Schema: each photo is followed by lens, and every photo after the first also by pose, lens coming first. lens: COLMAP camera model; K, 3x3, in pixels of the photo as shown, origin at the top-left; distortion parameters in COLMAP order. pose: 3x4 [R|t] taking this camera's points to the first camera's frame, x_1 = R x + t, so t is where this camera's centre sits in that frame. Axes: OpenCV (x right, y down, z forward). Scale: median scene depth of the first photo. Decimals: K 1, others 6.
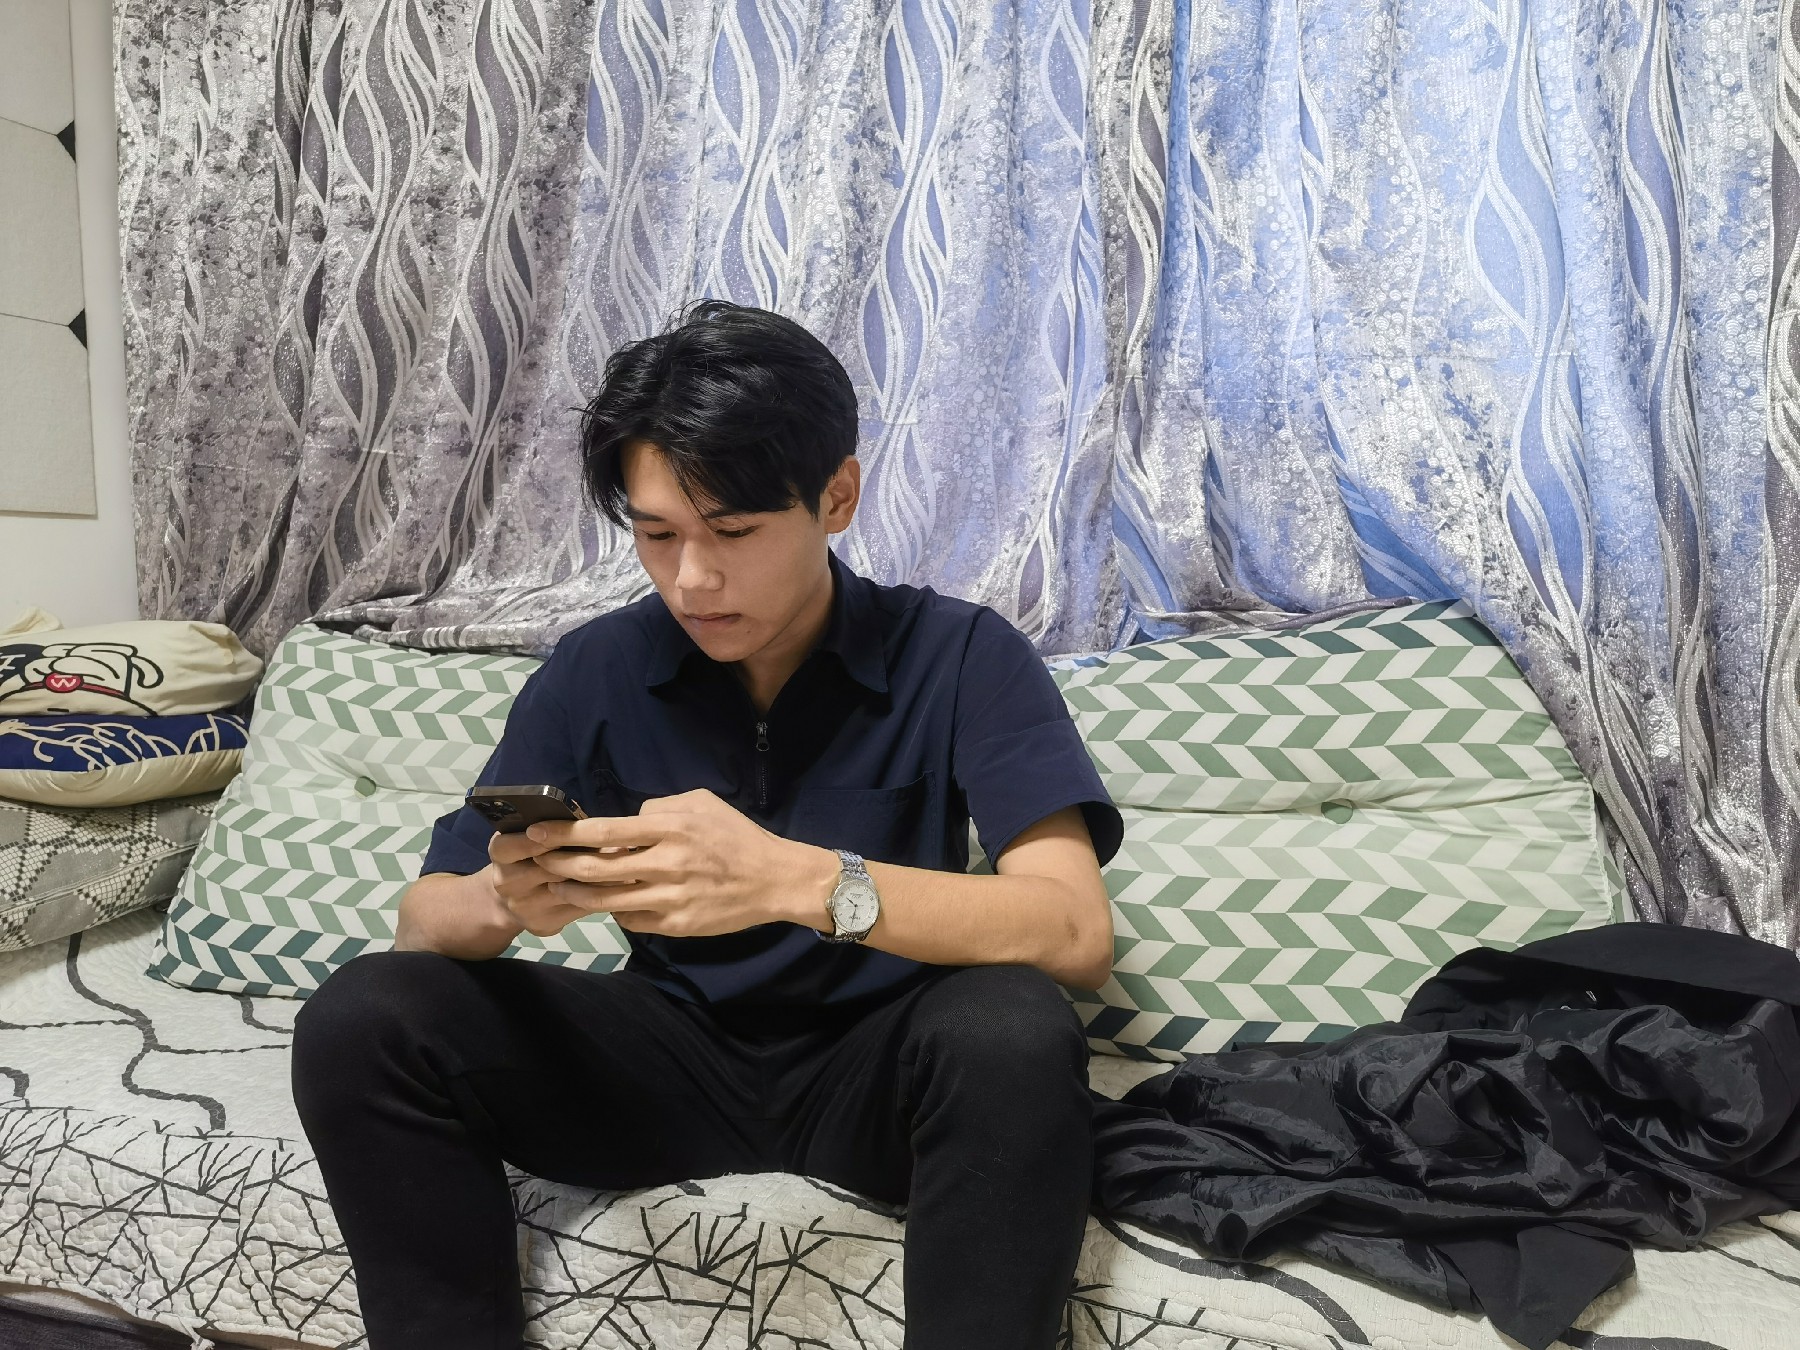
lens RADIAL K [[1431.5, 0, 905.5], [0, 1431.5, 661.5], [0, 0, 1]] dist [0.119016, -0.147278]
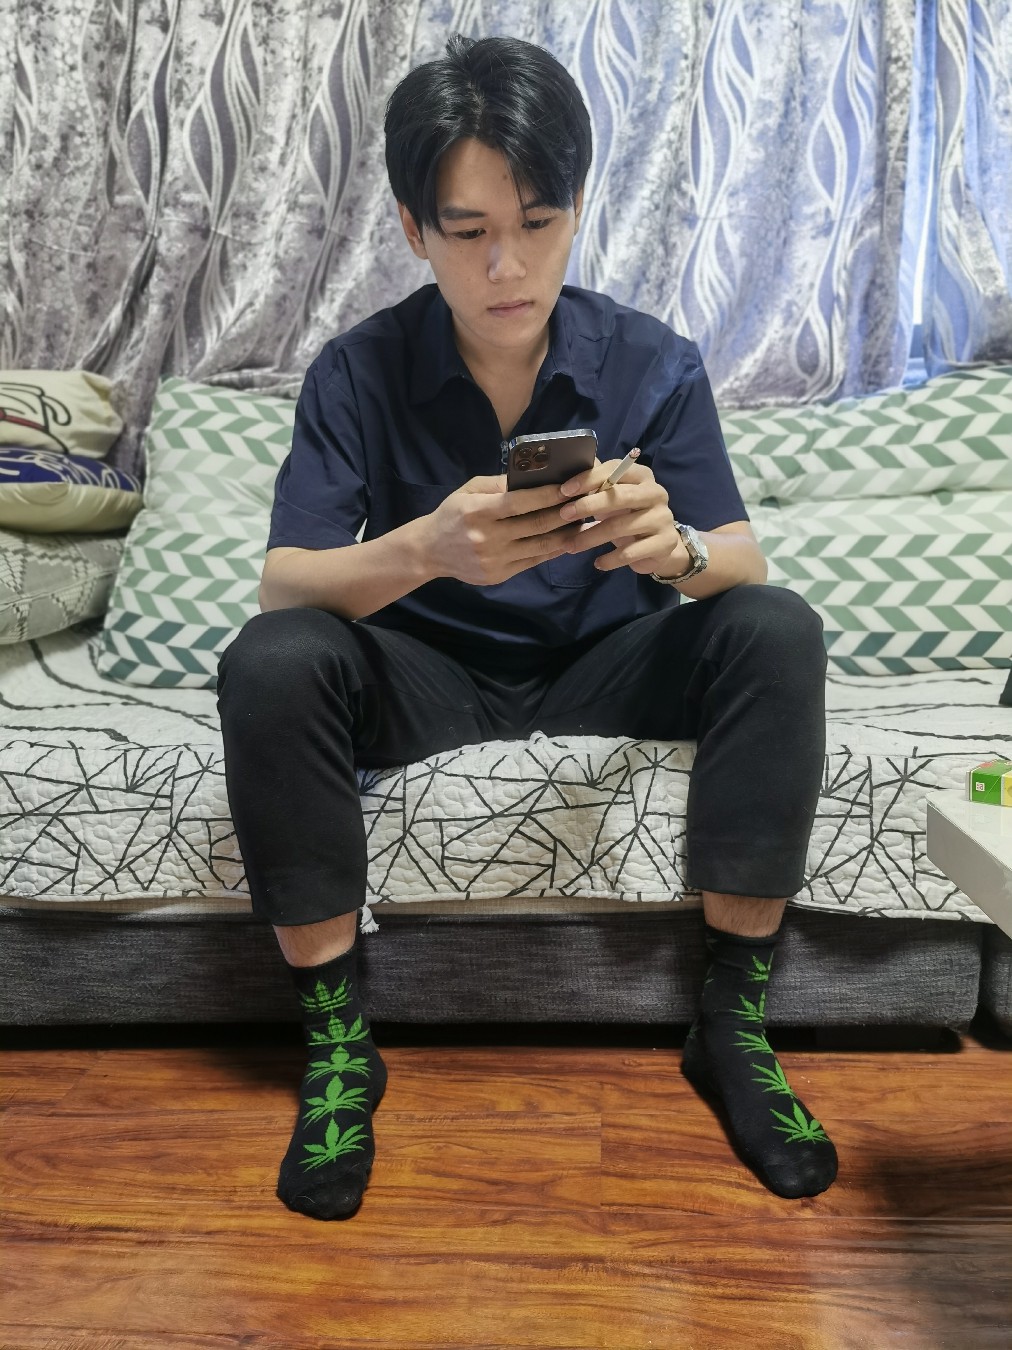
lens RADIAL K [[1073.6, 0, 458.2], [0, 1073.6, 690.8], [0, 0, 1]] dist [0.119016, -0.147278]
pose [[0.959806, -0.035041, 0.278469, -0.474426], [0.014337, 0.997002, 0.076041, 0.161327], [-0.280299, -0.068993, 0.957430, 0.118121]]
